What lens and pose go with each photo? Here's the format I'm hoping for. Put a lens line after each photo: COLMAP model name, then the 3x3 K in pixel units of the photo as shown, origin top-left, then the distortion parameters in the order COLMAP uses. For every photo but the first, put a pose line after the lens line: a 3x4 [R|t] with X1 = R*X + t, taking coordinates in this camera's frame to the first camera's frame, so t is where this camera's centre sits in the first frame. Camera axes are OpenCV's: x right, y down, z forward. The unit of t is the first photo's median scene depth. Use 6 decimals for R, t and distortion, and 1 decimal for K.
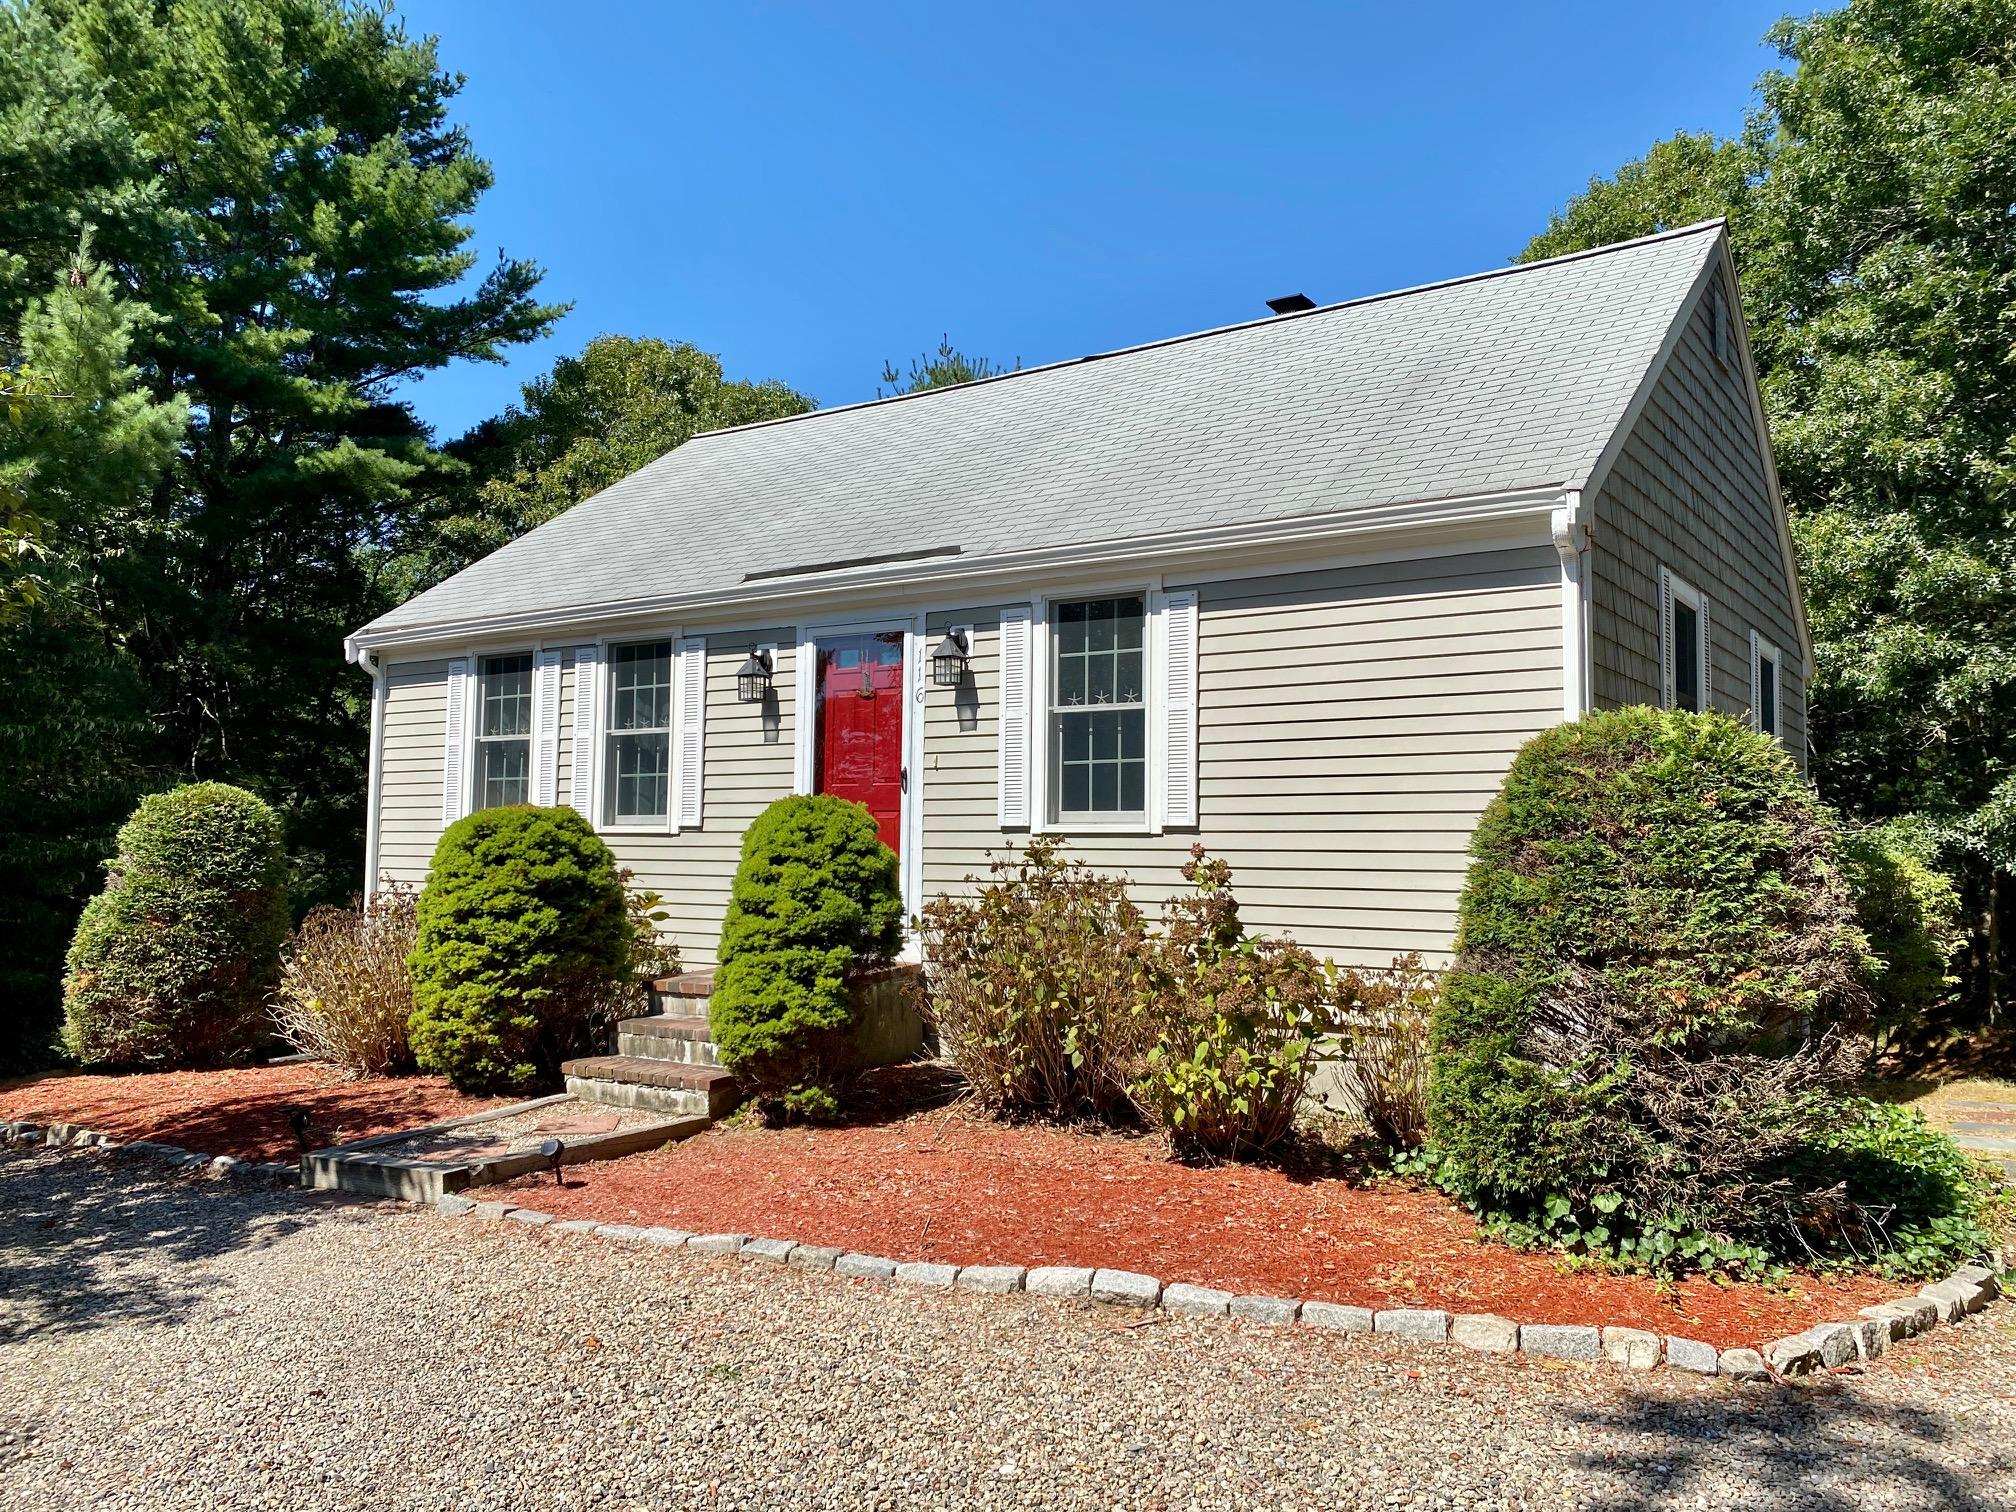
lens RADIAL K [[1547.3, 0, 1004.3], [0, 1547.3, 763.3], [0, 0, 1]] dist [0.005377, -0.010869]
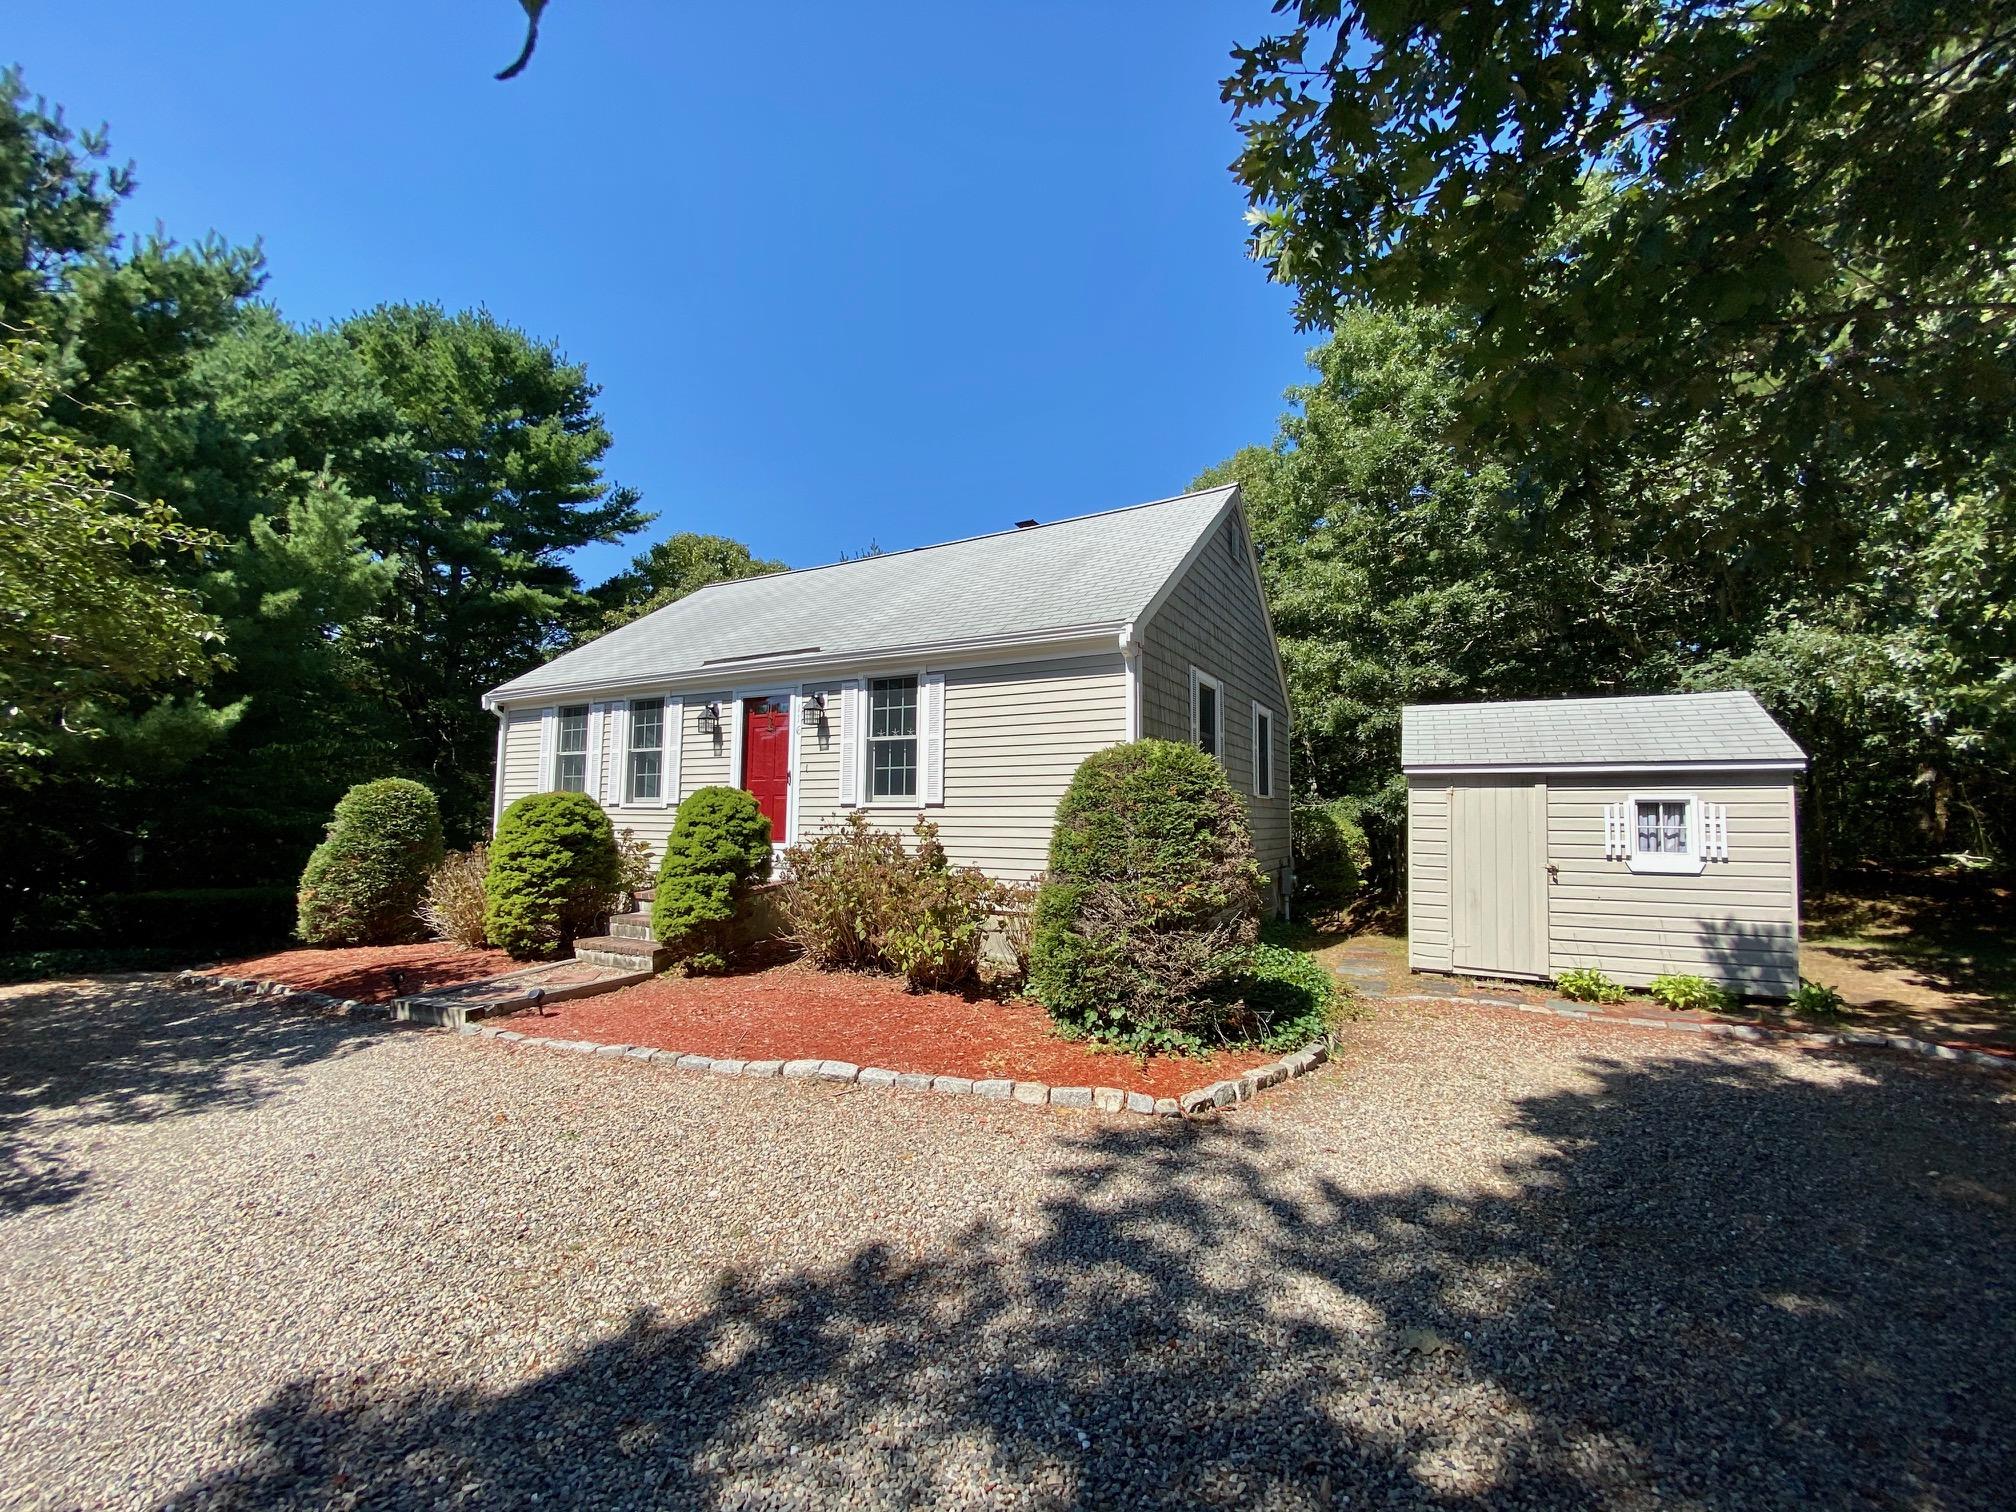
lens RADIAL K [[810.1, 0, 1013.5], [0, 810.1, 758.0], [0, 0, 1]] dist [0.025109, -0.028006]
pose [[0.995310, 0.004724, 0.096621, 0.114220], [-0.003487, 0.999910, -0.012963, -0.000818], [-0.096673, 0.012565, 0.995237, 0.043801]]
